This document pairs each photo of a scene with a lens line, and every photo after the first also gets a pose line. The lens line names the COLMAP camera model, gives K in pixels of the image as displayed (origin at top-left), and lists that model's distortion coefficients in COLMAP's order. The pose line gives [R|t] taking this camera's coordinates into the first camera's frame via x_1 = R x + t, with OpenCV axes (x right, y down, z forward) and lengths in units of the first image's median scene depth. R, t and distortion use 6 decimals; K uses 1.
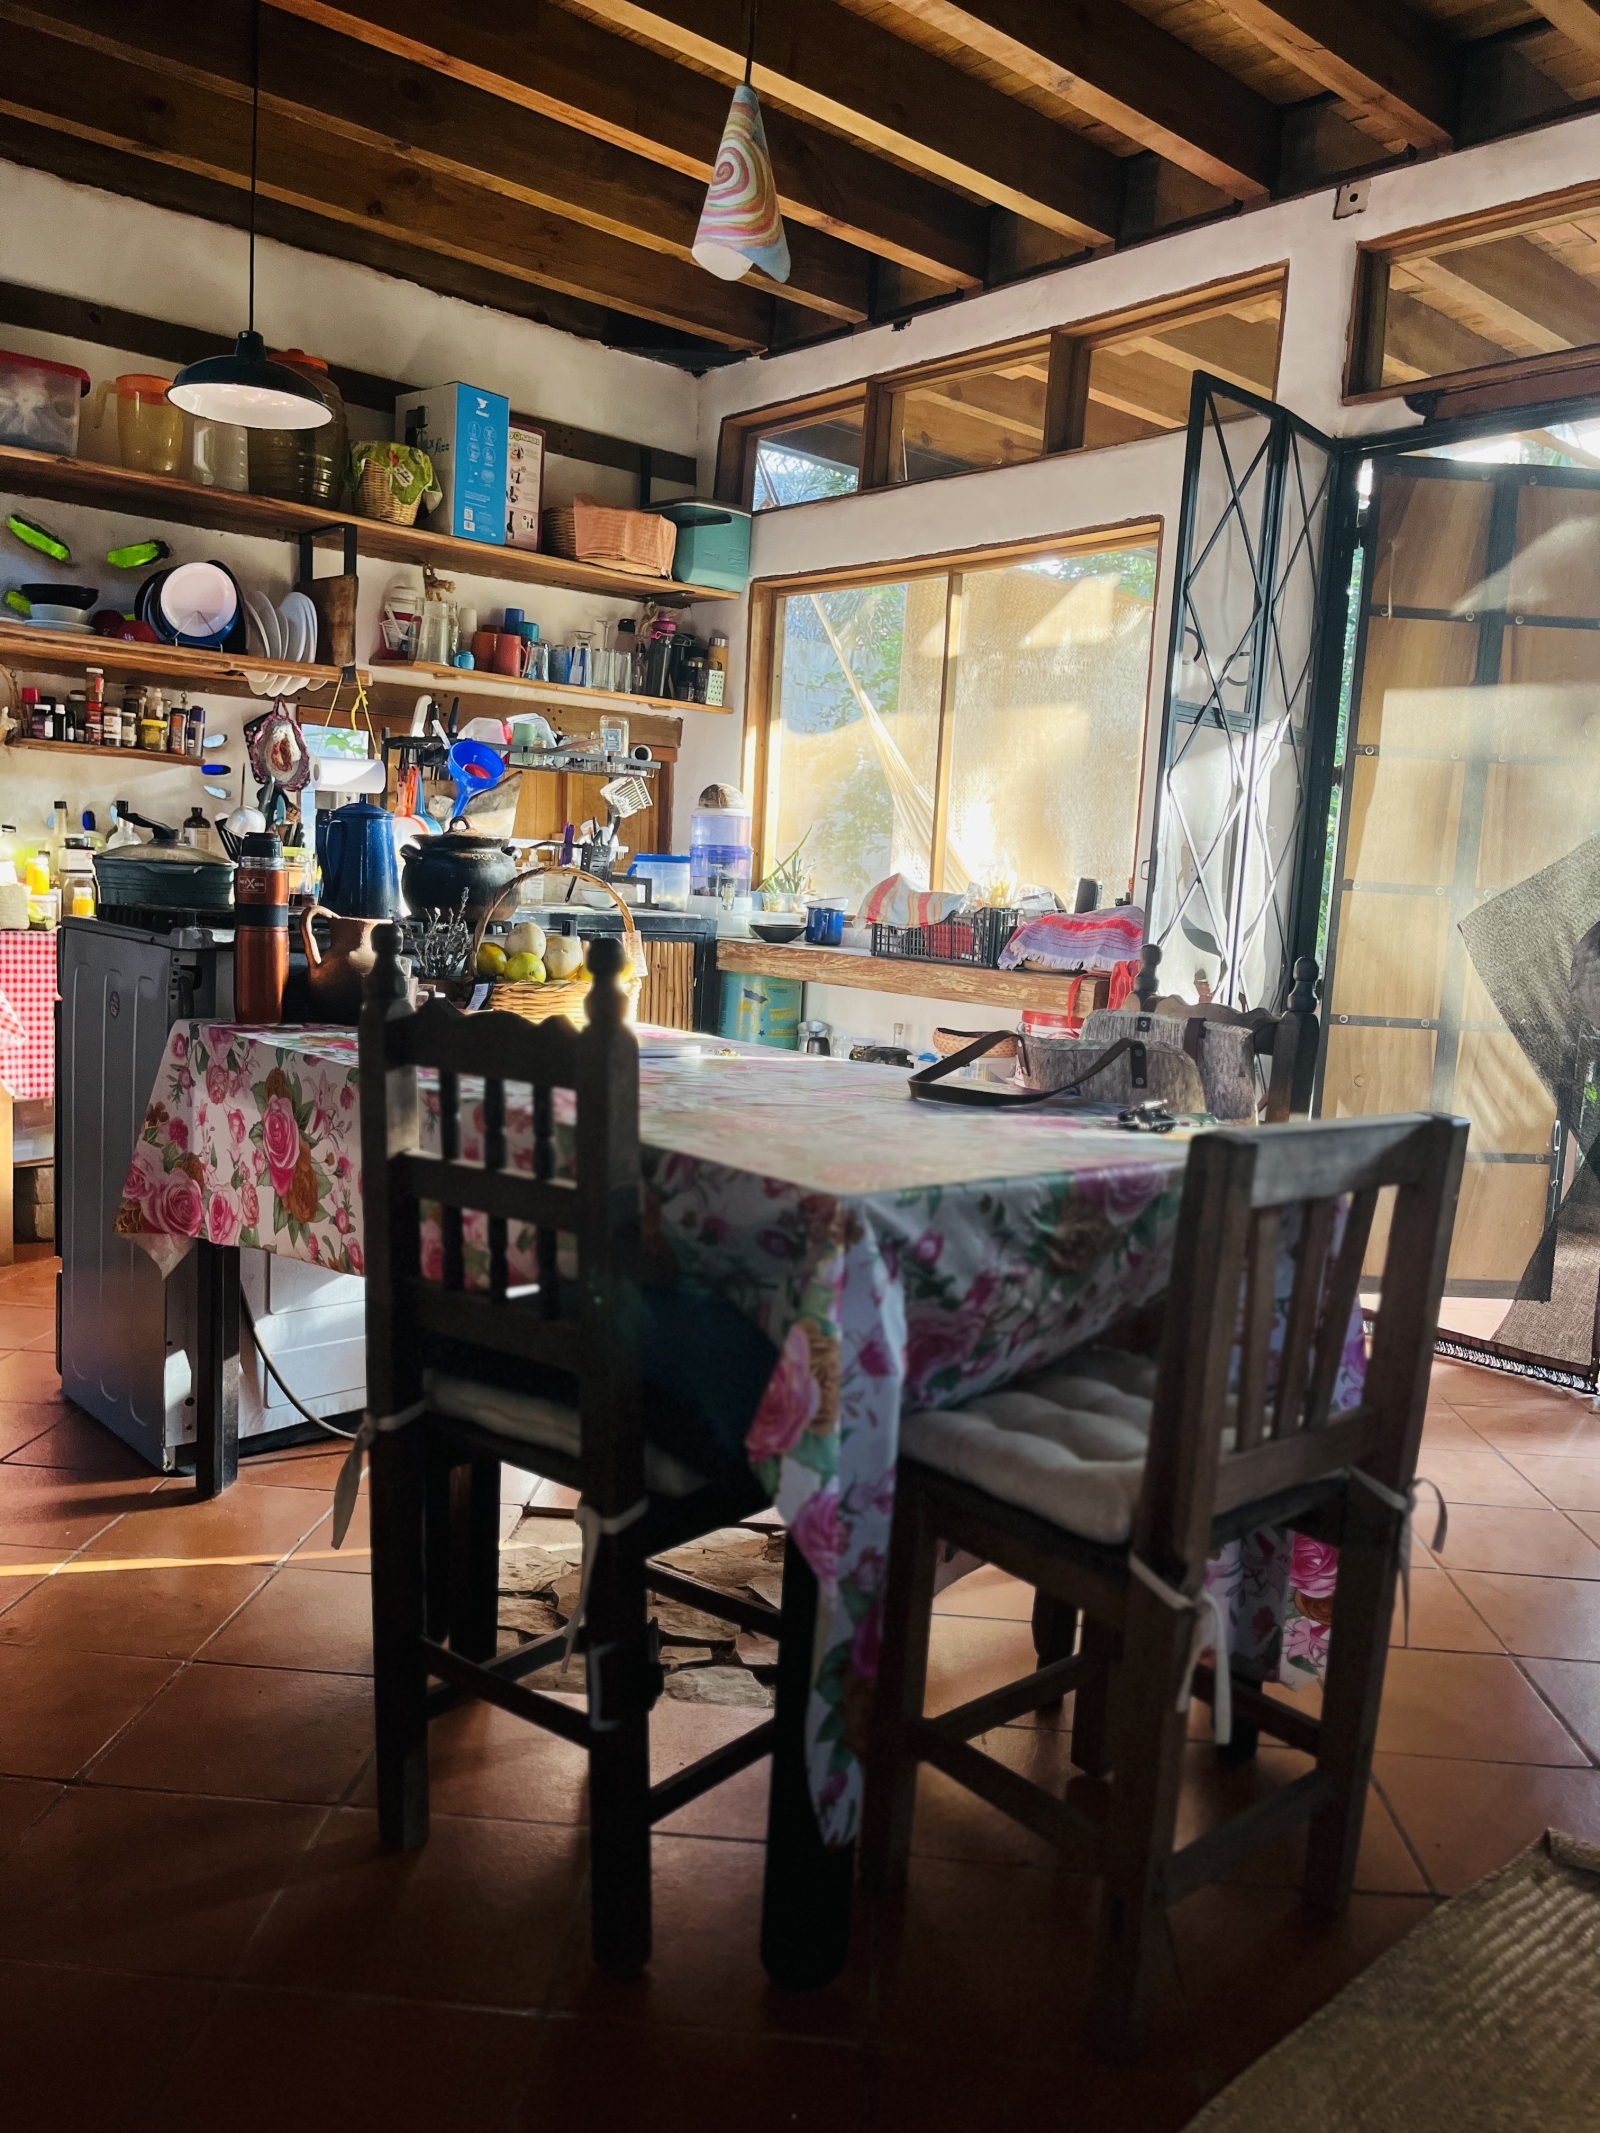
lens RADIAL K [[1622.2, 0, 800.0], [0, 1622.2, 1066.5], [0, 0, 1]] dist [0.054720, -0.086068]
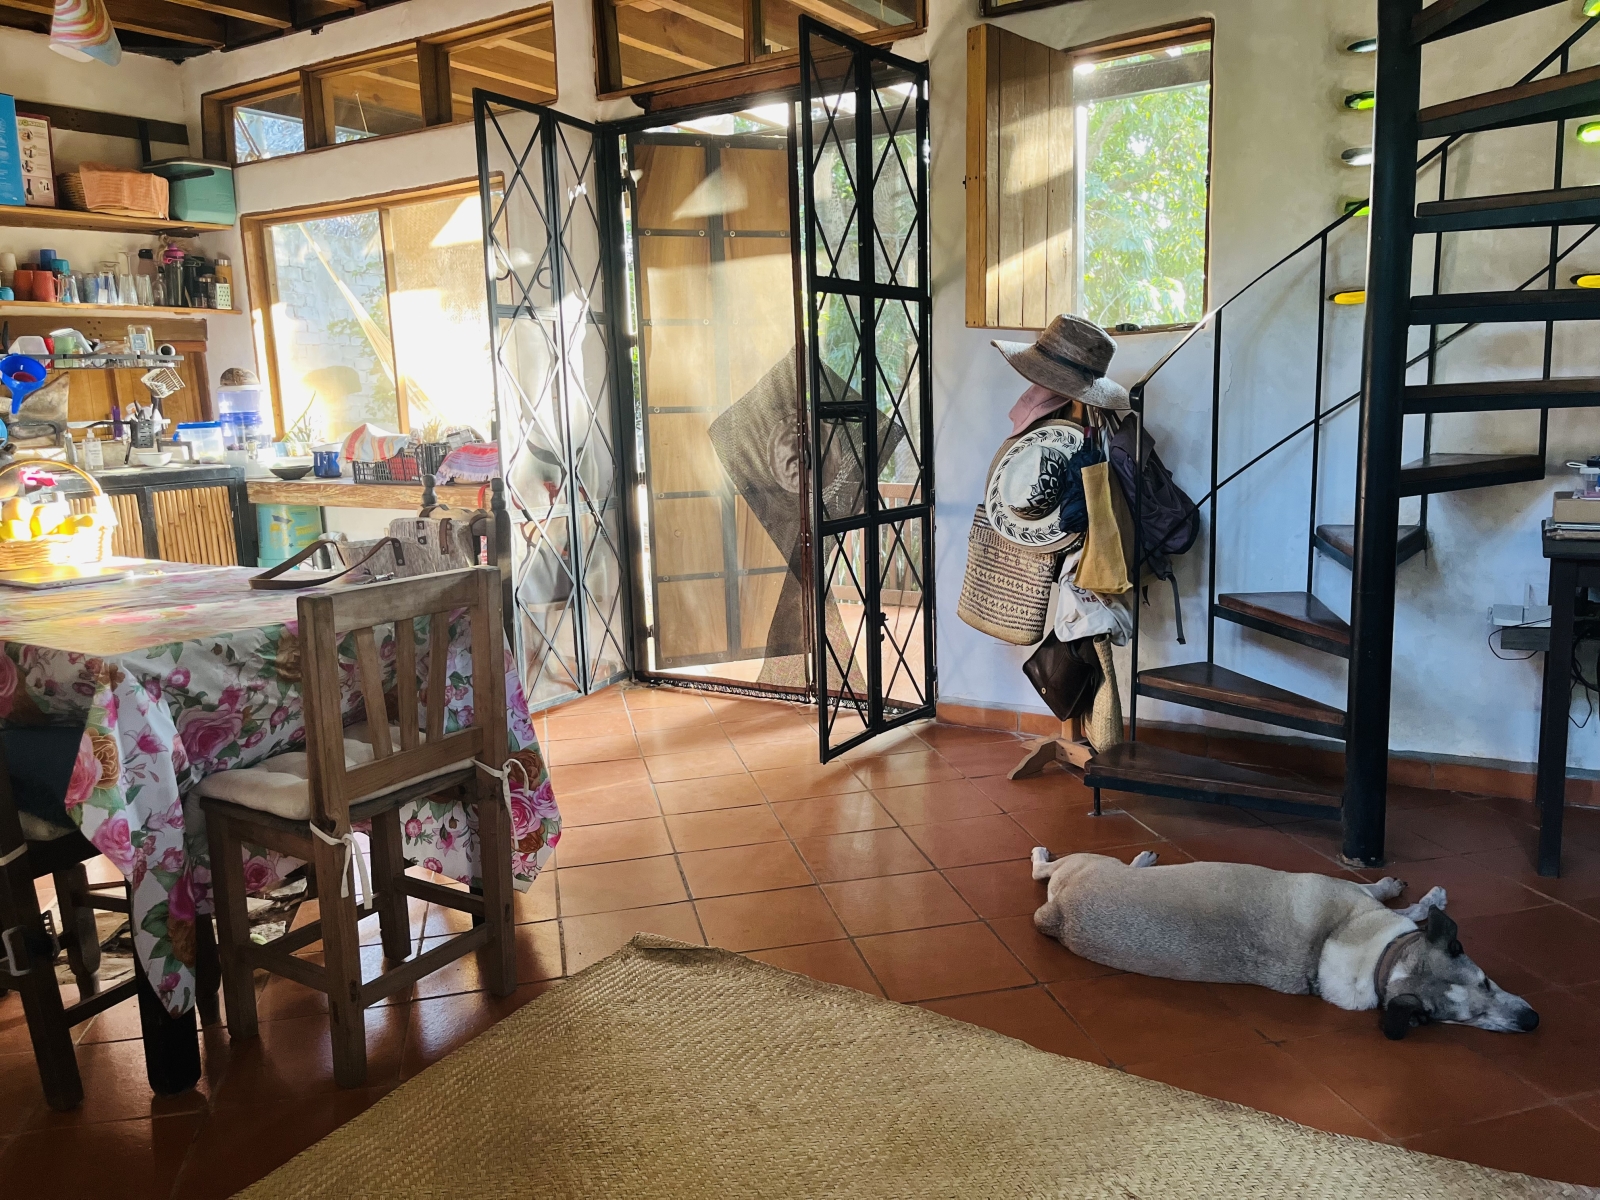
lens RADIAL K [[1216.9, 0, 804.4], [0, 1216.9, 595.3], [0, 0, 1]] dist [0.054720, -0.086068]
pose [[0.953753, -0.131332, 0.270384, 0.110138], [0.117451, 0.990818, 0.066969, 0.003331], [-0.276697, -0.032115, 0.960421, -0.138878]]
